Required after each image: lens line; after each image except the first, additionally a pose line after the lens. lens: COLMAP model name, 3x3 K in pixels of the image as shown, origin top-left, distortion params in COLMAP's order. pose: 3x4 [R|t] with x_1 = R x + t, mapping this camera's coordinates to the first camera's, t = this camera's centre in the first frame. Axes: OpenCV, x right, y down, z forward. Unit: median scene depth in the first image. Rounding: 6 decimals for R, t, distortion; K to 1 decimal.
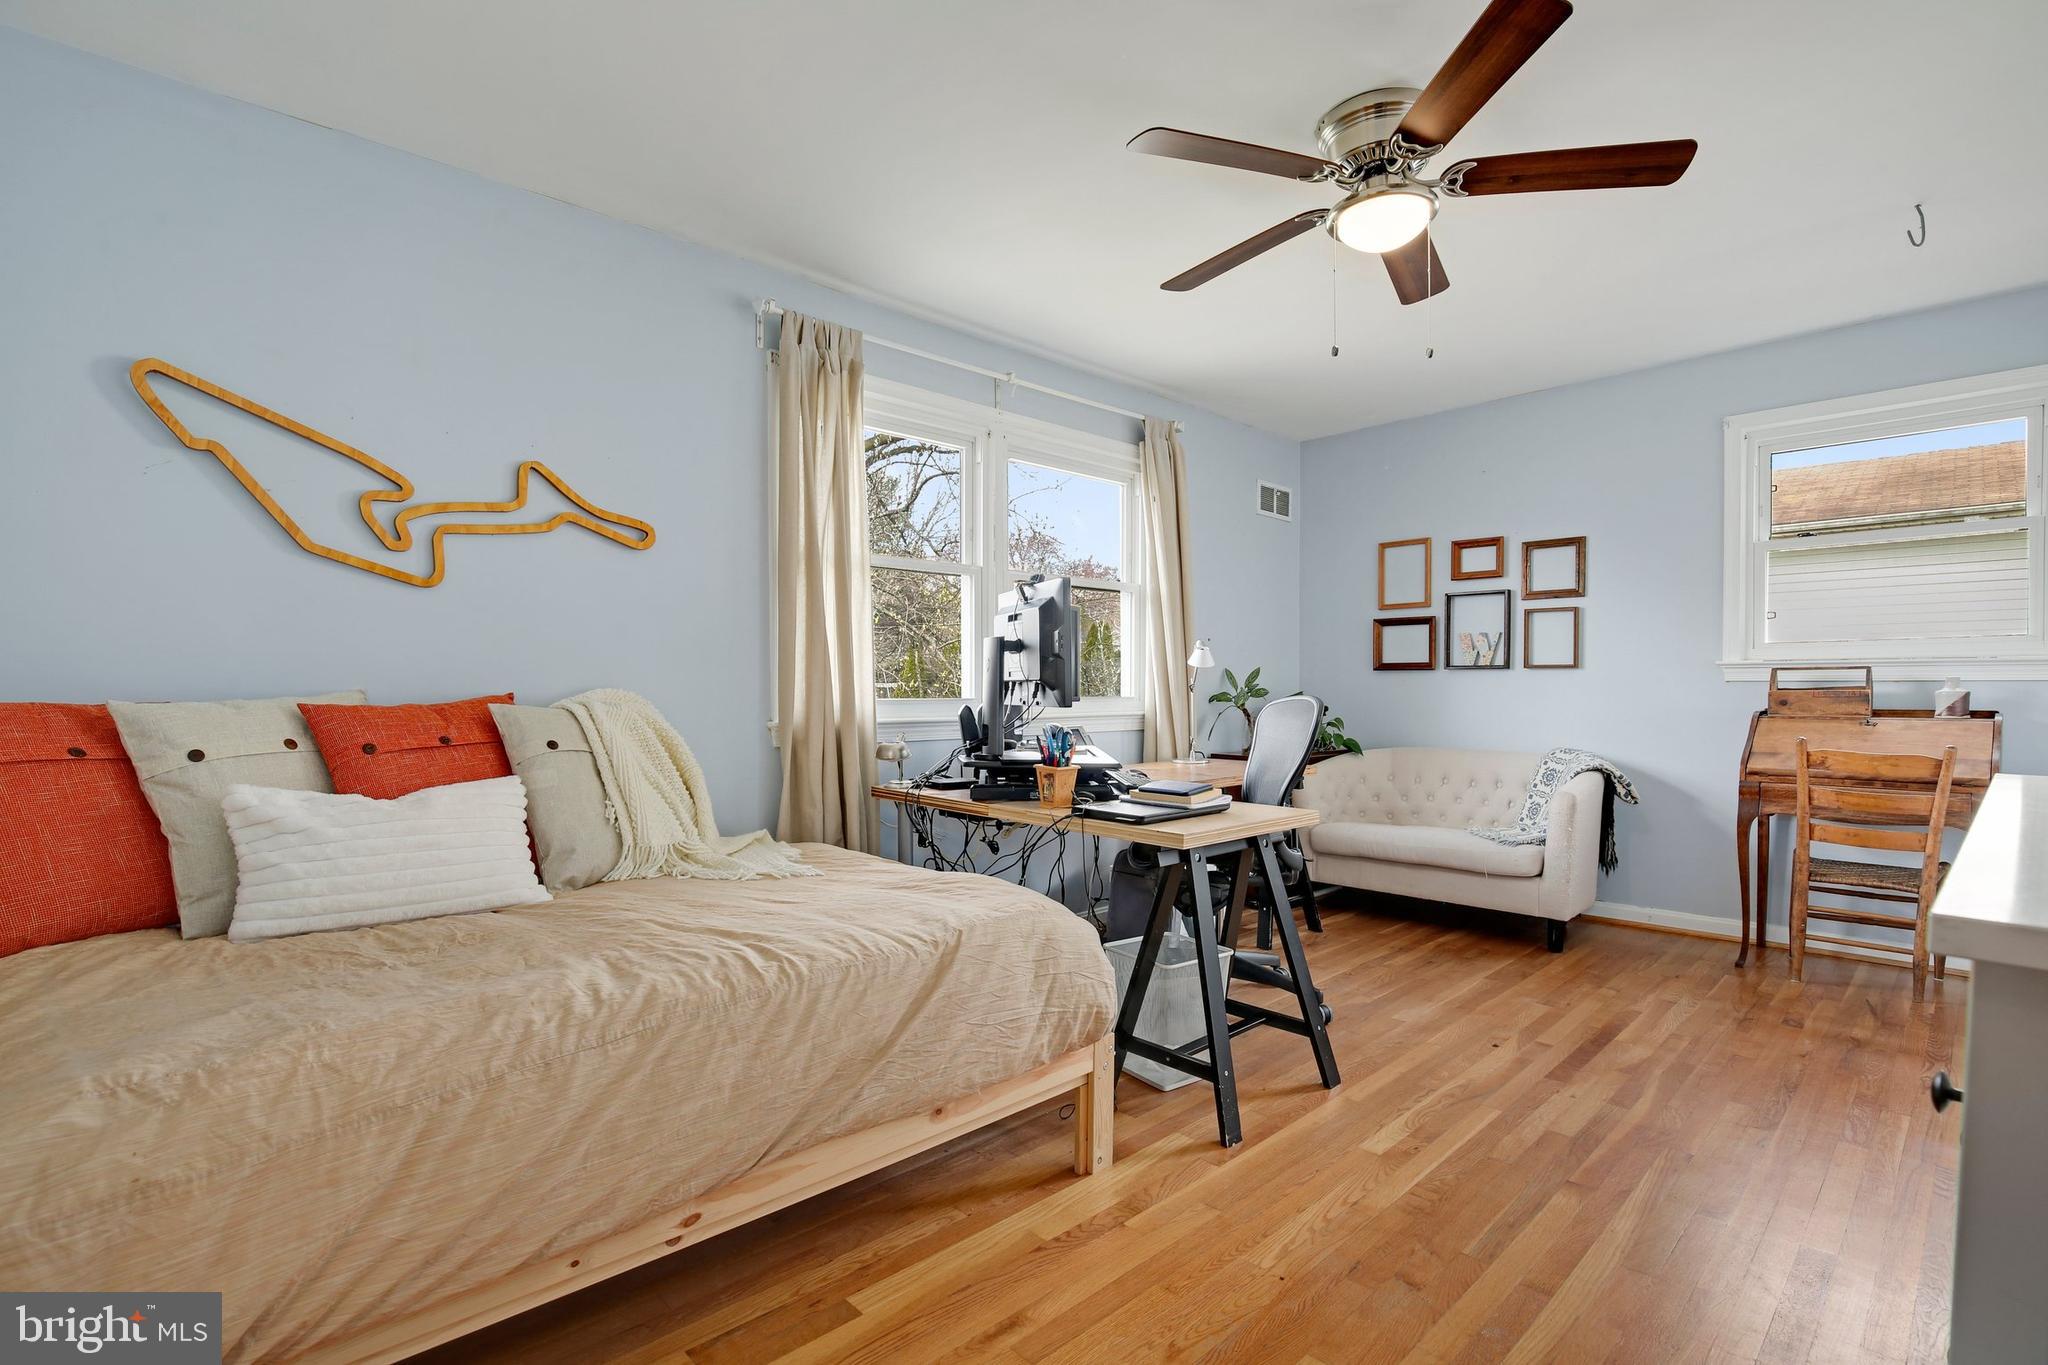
lens RADIAL K [[950.4, 0, 1023.0], [0, 950.4, 689.4], [0, 0, 1]] dist [-0.031593, 0.005085]
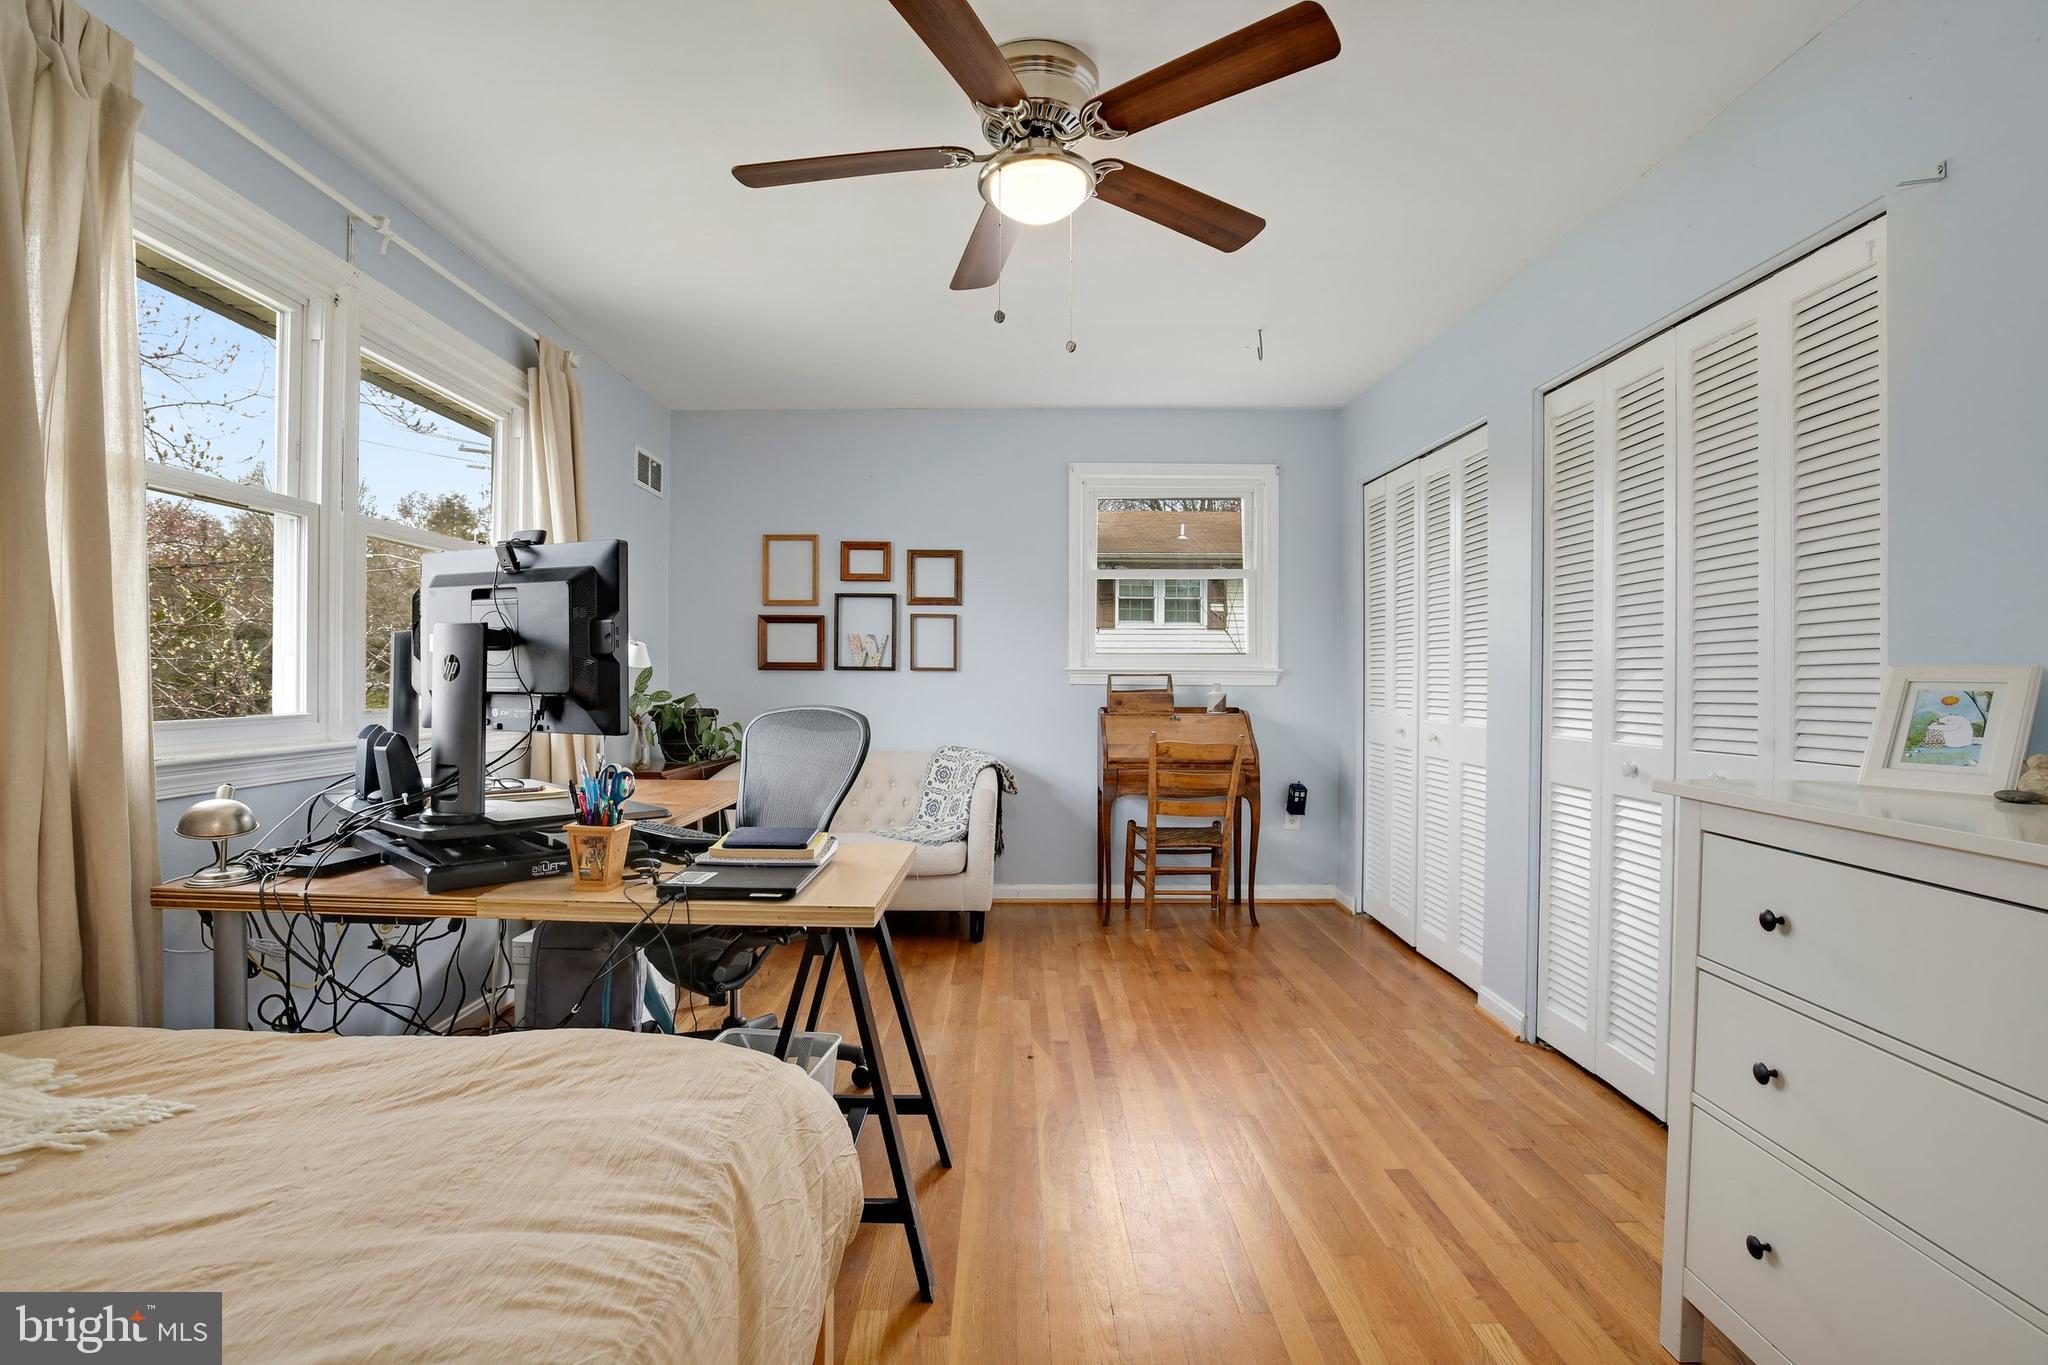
lens RADIAL K [[936.7, 0, 1022.7], [0, 936.7, 667.5], [0, 0, 1]] dist [-0.030061, 0.004340]
pose [[0.684379, 0.012427, 0.729021, -0.172380], [-0.003672, 0.999901, -0.013596, -0.015020], [-0.729118, 0.006628, 0.684356, 0.248601]]
